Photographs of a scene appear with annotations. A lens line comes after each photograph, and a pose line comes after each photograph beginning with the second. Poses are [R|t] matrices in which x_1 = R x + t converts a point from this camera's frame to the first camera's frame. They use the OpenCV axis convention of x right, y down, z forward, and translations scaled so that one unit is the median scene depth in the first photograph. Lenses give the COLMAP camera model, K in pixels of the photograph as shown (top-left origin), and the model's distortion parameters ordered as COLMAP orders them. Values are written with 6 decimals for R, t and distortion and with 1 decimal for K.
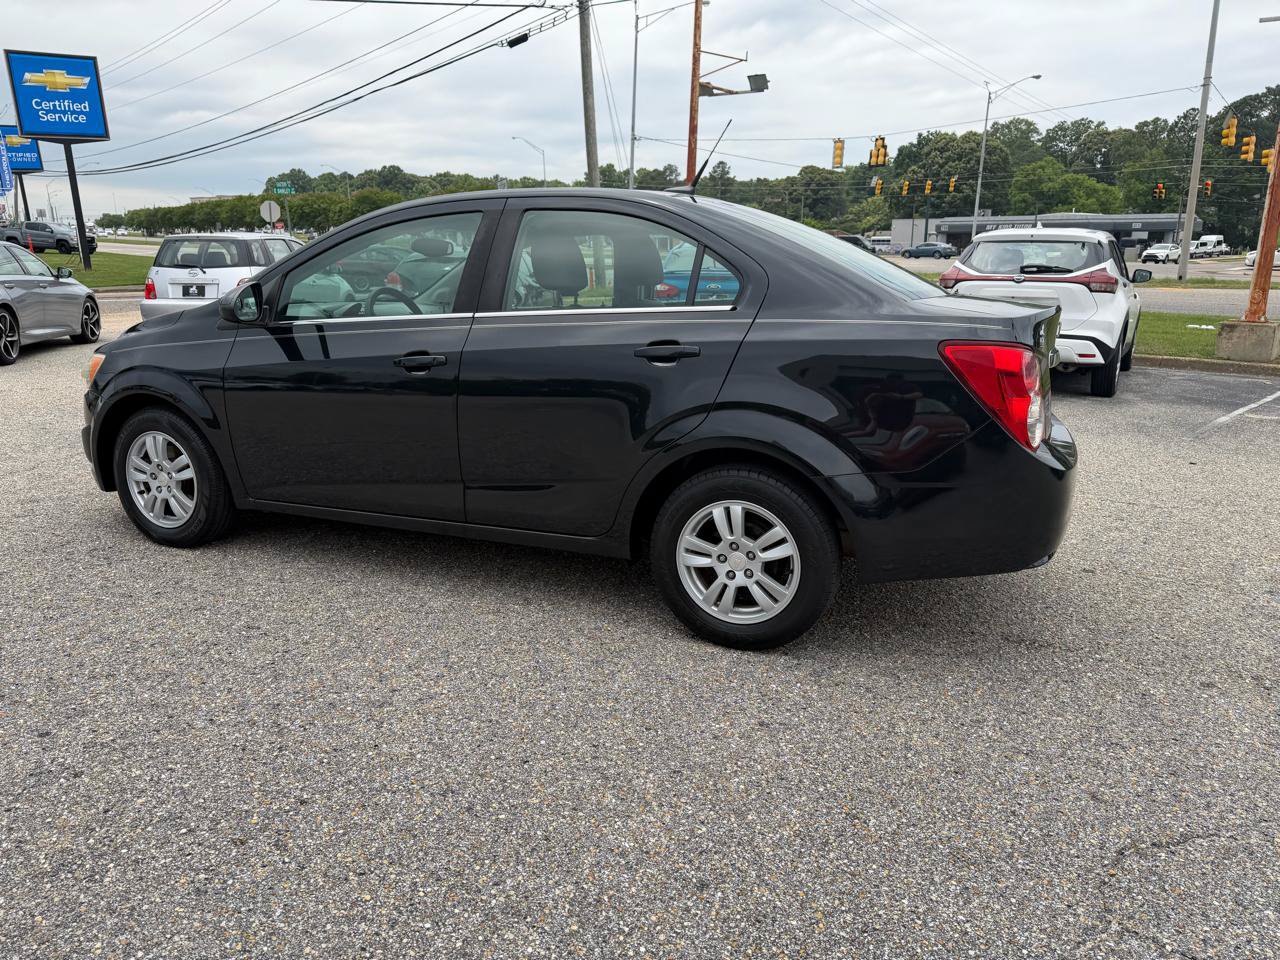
lens RADIAL K [[908.4, 0, 628.5], [0, 908.4, 479.2], [0, 0, 1]] dist [0.026805, -0.033490]
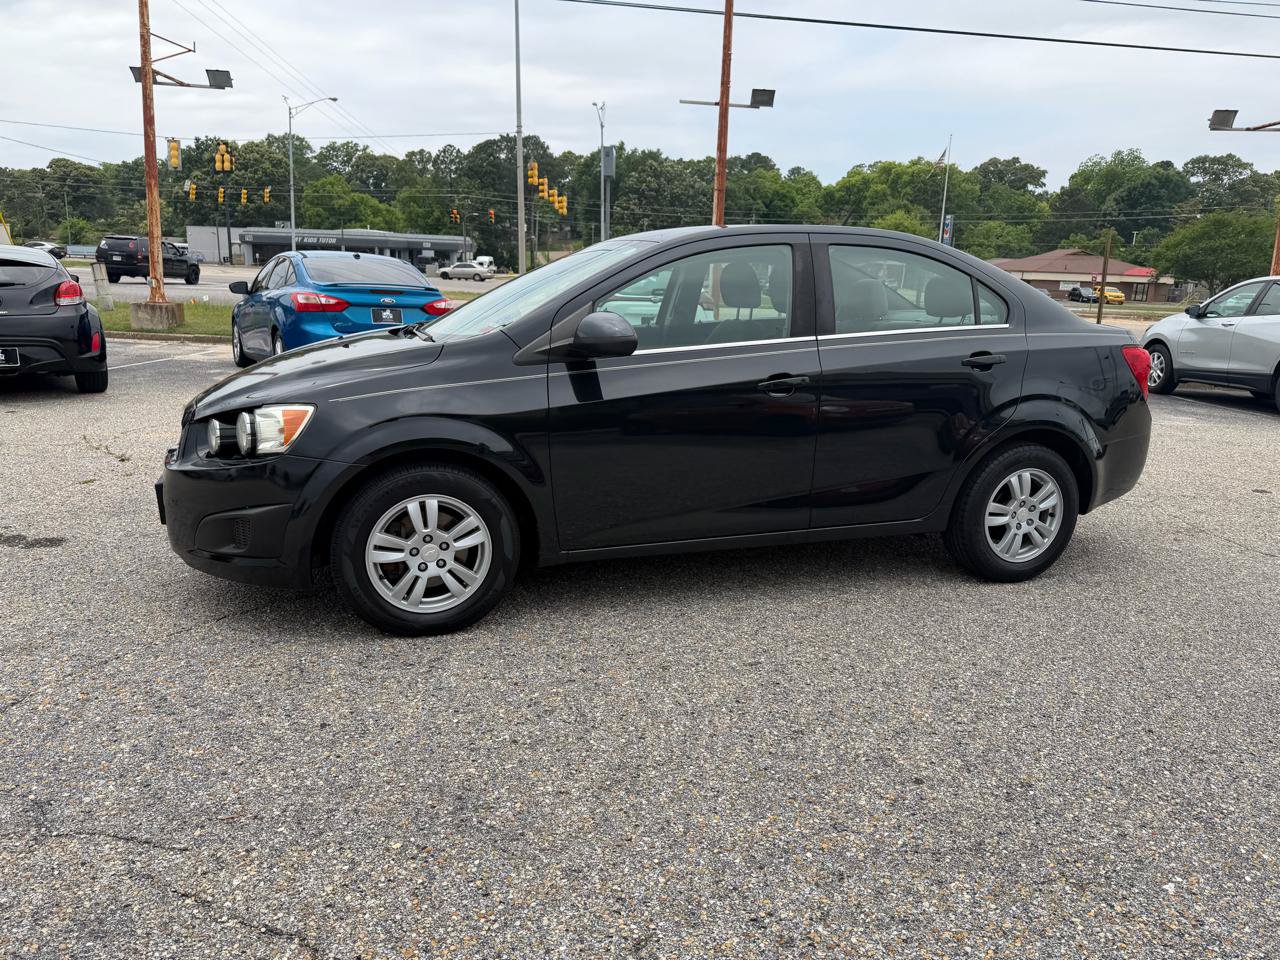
lens RADIAL K [[908.4, 0, 634.7], [0, 908.4, 469.7], [0, 0, 1]] dist [0.026805, -0.033490]
pose [[0.735276, -0.123507, 0.666420, -0.433585], [0.137444, 0.989998, 0.031830, -0.035334], [-0.663685, 0.068192, 0.744897, 0.134796]]
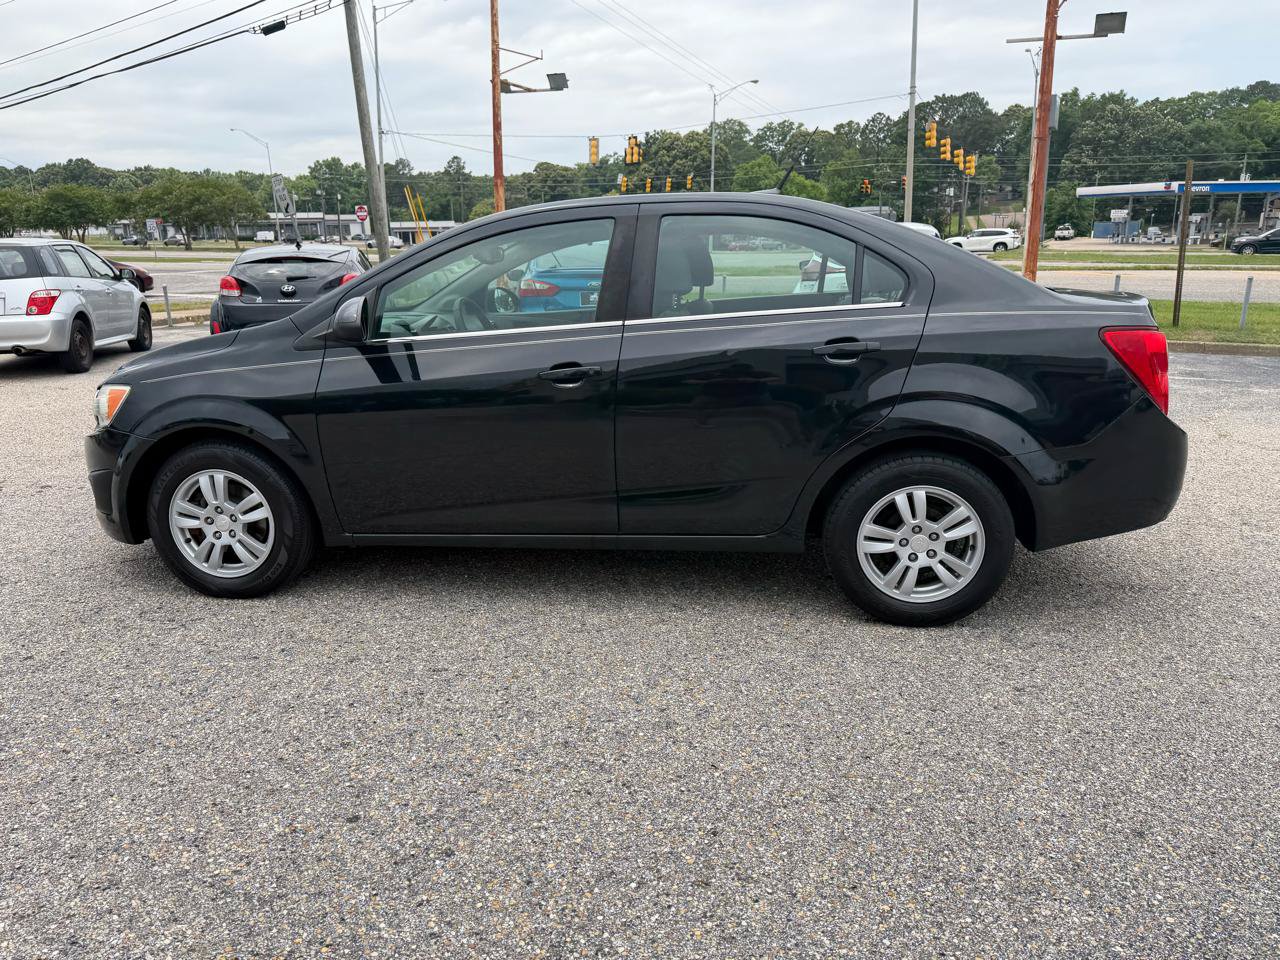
lens RADIAL K [[908.4, 0, 630.7], [0, 908.4, 469.2], [0, 0, 1]] dist [0.026805, -0.033490]
pose [[0.960470, -0.084152, 0.265361, -0.173980], [0.085609, 0.996310, 0.006092, -0.011359], [-0.264894, 0.016866, 0.964130, 0.022499]]
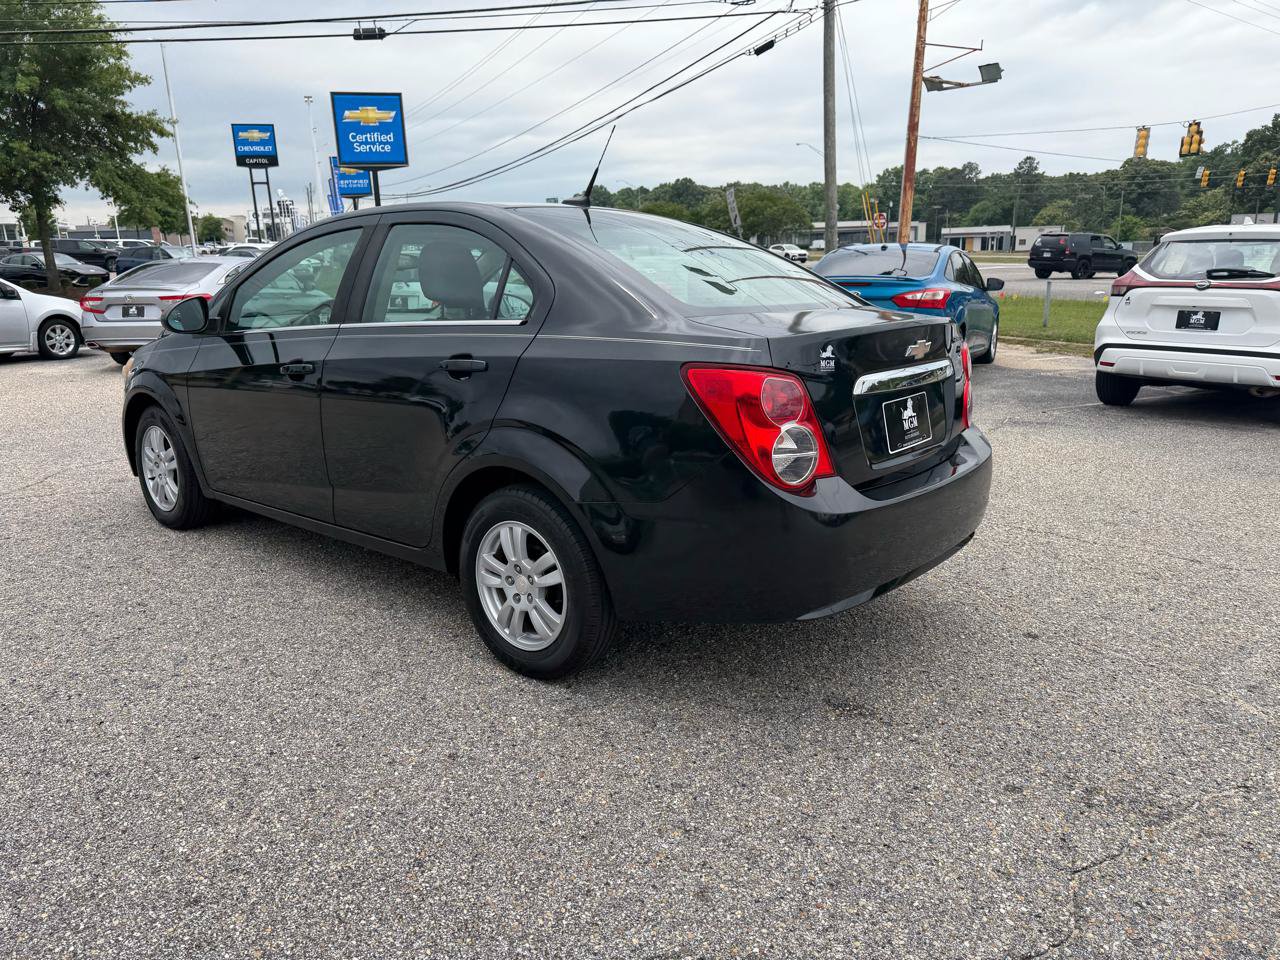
lens RADIAL K [[908.4, 0, 628.3], [0, 908.4, 477.5], [0, 0, 1]] dist [0.026805, -0.033490]
pose [[0.953414, 0.056083, -0.296407, 0.184415], [-0.058811, 0.998269, -0.000288, -0.010673], [0.295878, 0.017706, 0.955062, 0.040506]]
